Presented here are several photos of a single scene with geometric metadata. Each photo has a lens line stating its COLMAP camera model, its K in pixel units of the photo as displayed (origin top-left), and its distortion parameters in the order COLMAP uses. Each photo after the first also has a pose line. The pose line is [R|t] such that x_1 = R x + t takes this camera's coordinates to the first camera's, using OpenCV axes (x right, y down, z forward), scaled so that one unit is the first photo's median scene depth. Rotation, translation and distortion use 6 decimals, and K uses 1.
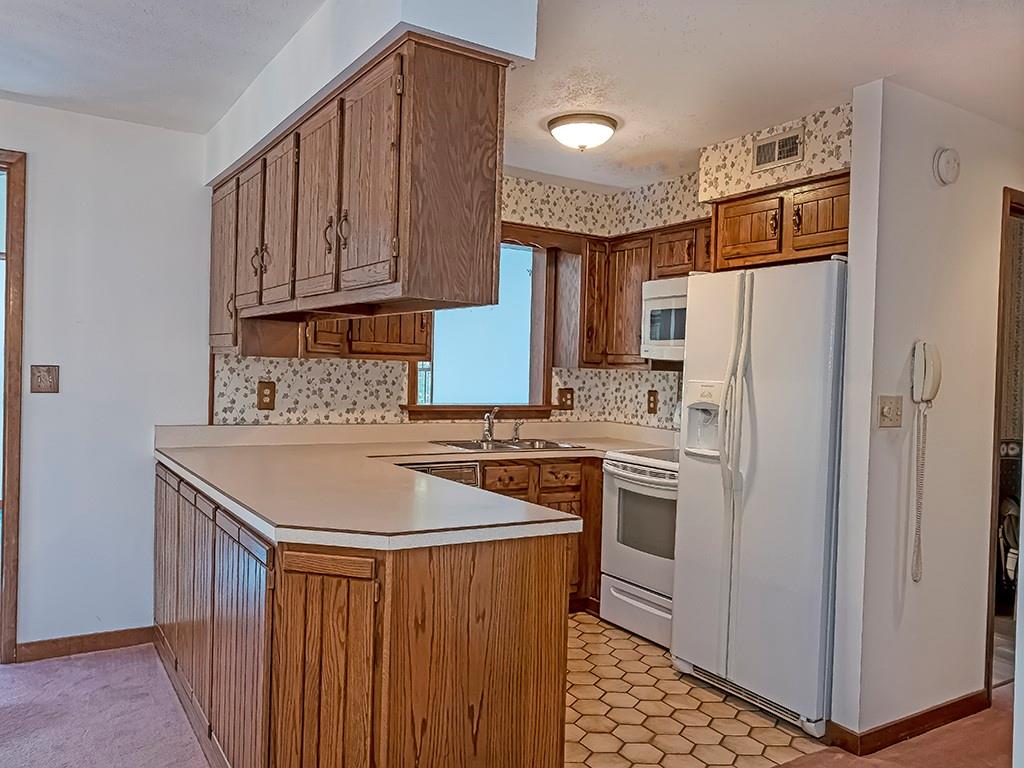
lens RADIAL K [[774.5, 0, 512.0], [0, 774.5, 384.0], [0, 0, 1]] dist [0.012293, 0.001073]
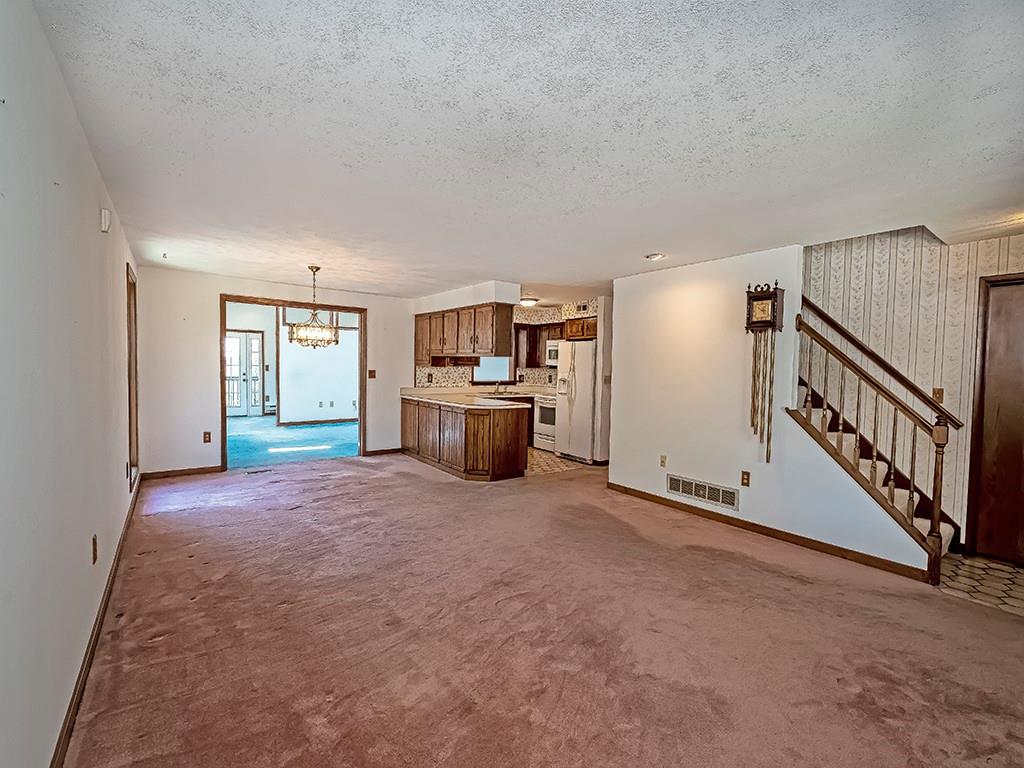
lens RADIAL K [[444.9, 0, 517.3], [0, 444.9, 385.9], [0, 0, 1]] dist [-0.002428, -0.000138]
pose [[0.996190, -0.013875, 0.086101, -0.132742], [0.011272, 0.999467, 0.030644, -0.006821], [-0.086481, -0.029556, 0.995815, -0.992405]]
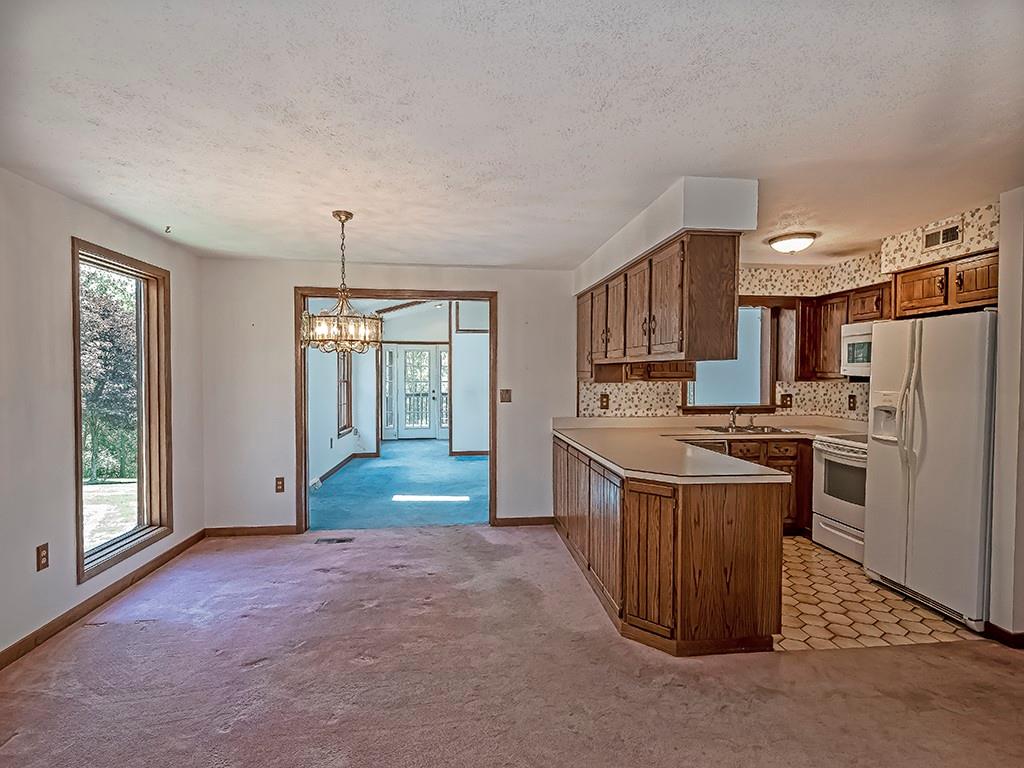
lens RADIAL K [[489.7, 0, 516.0], [0, 489.7, 390.8], [0, 0, 1]] dist [0.002789, -0.001745]
pose [[0.901700, -0.015392, -0.432088, 0.006741], [0.020008, 0.999781, 0.006139, -0.026838], [0.431899, -0.014181, 0.901811, -0.196198]]
